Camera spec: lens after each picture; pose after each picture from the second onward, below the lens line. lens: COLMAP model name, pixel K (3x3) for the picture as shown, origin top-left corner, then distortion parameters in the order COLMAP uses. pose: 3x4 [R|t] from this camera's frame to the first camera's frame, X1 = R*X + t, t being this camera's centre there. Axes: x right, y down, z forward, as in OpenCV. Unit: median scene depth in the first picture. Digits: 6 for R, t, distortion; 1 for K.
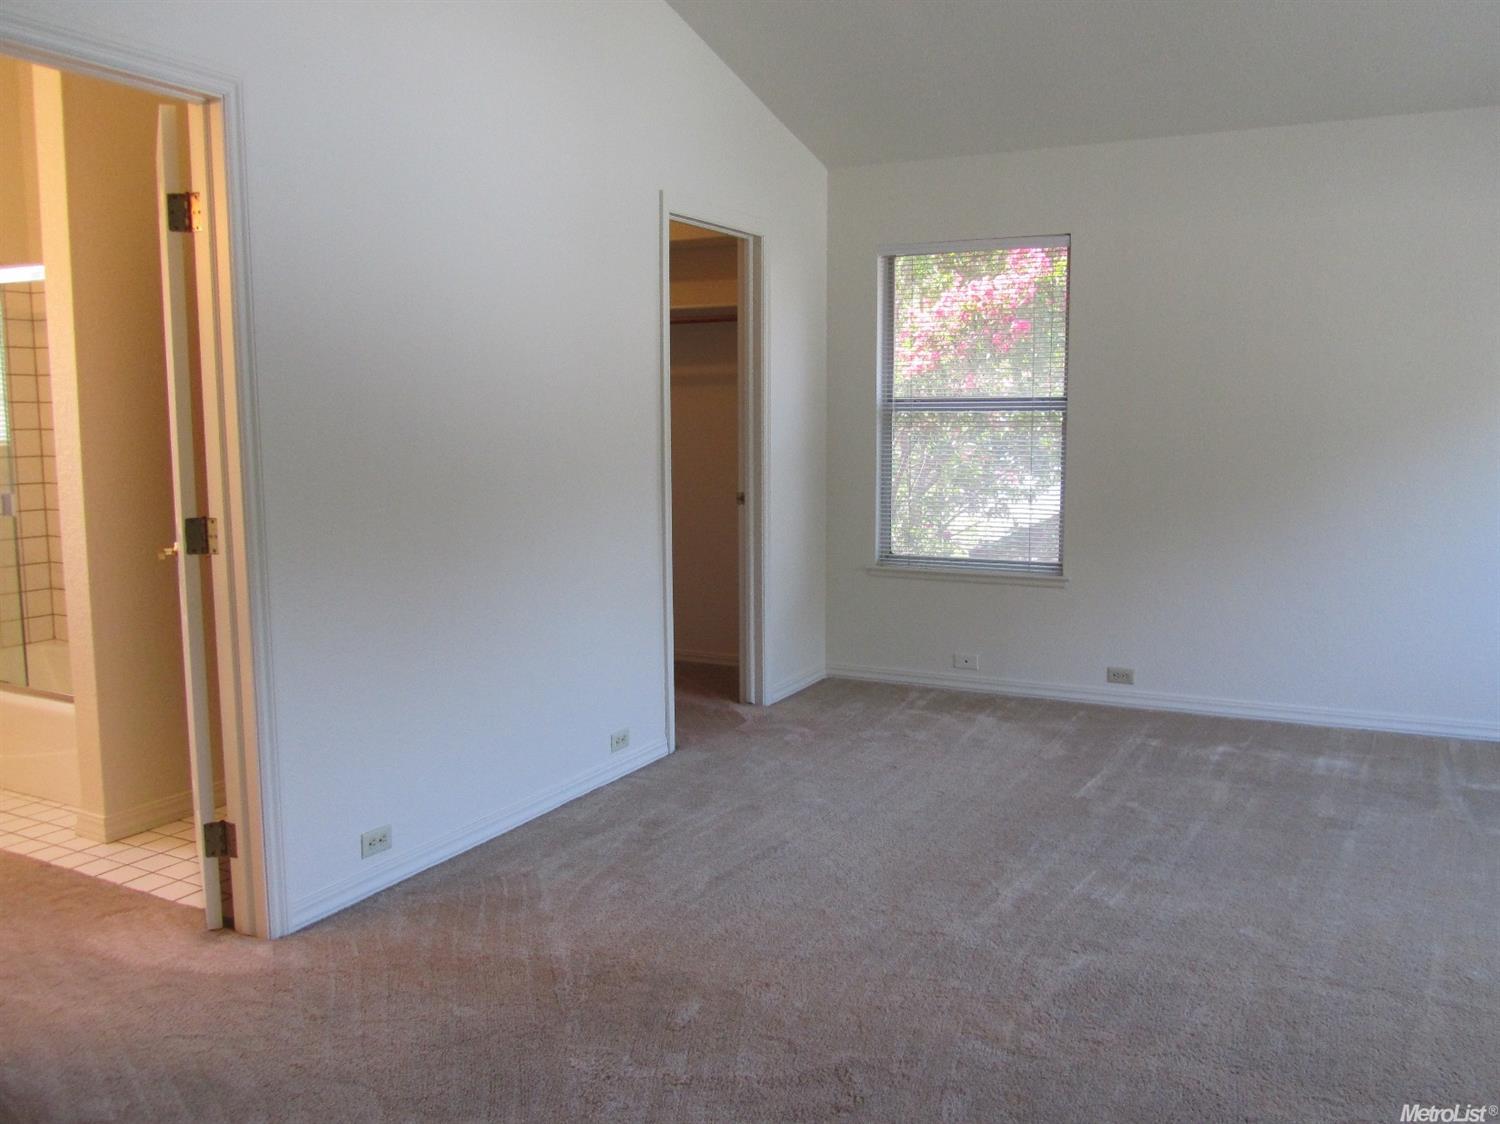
lens RADIAL K [[1239.7, 0, 748.8], [0, 1239.7, 559.2], [0, 0, 1]] dist [-0.041688, 0.011970]
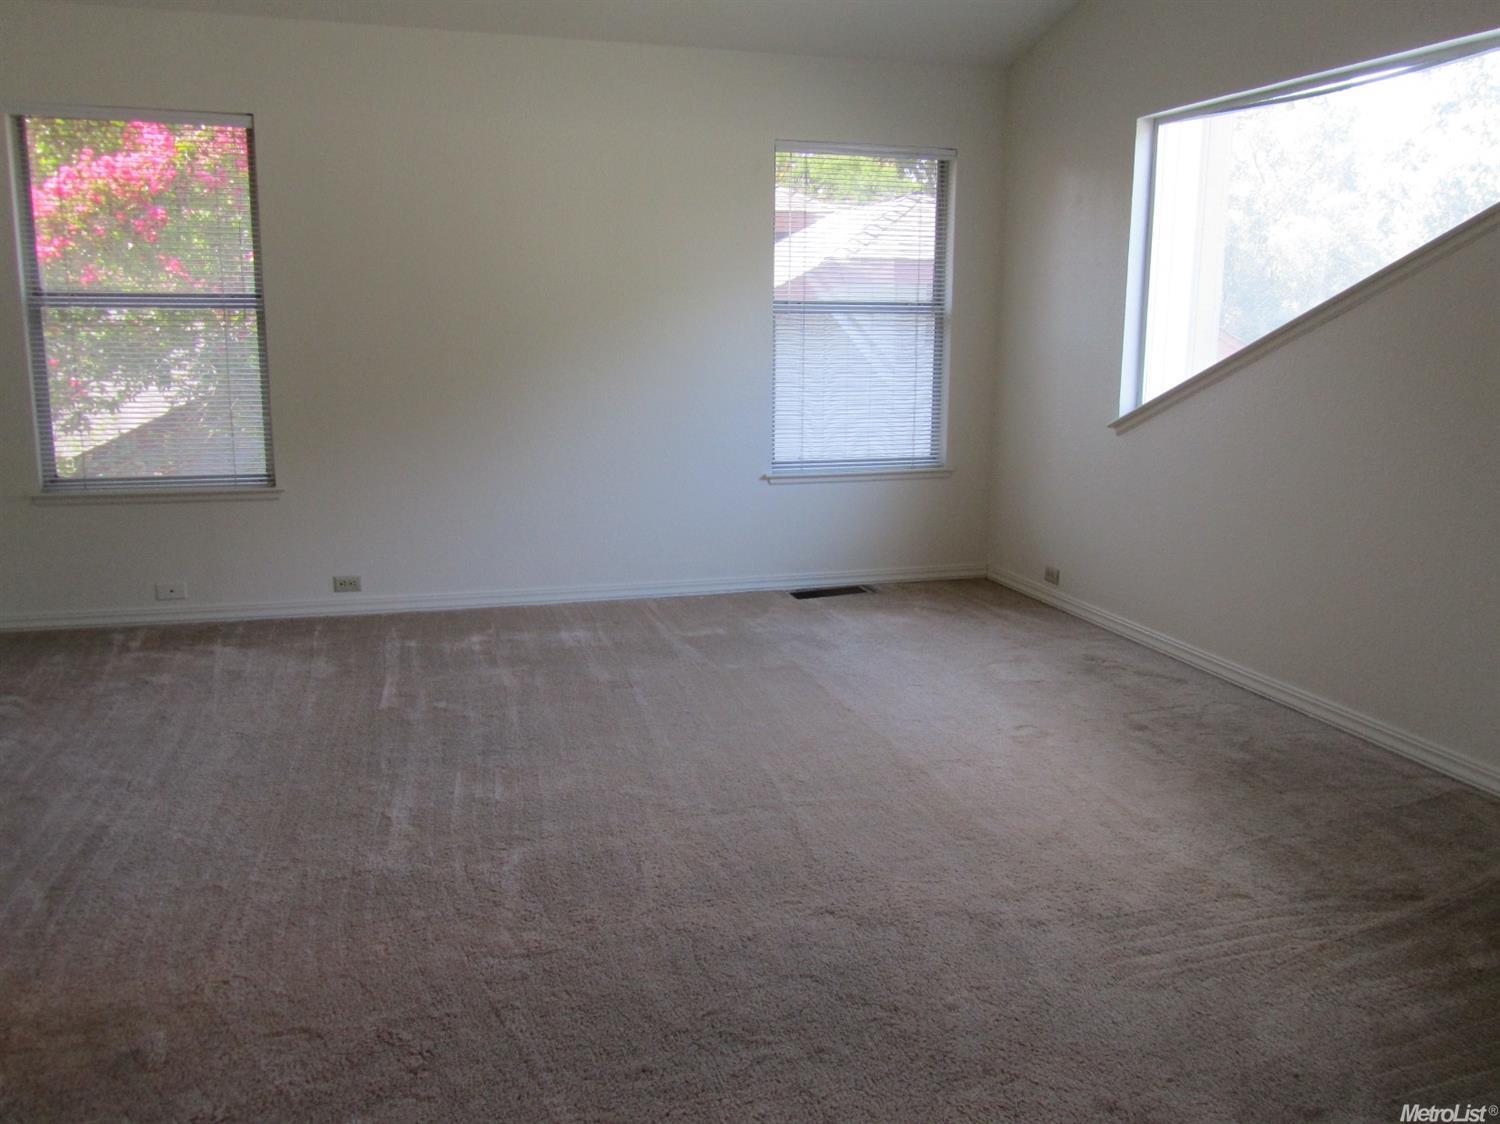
lens RADIAL K [[1239.7, 0, 749.3], [0, 1239.7, 562.9], [0, 0, 1]] dist [-0.041688, 0.011970]
pose [[0.709755, -0.118751, 0.694367, -0.189203], [0.063061, 0.992442, 0.105269, -0.006405], [-0.701620, -0.030927, 0.711879, 0.100744]]
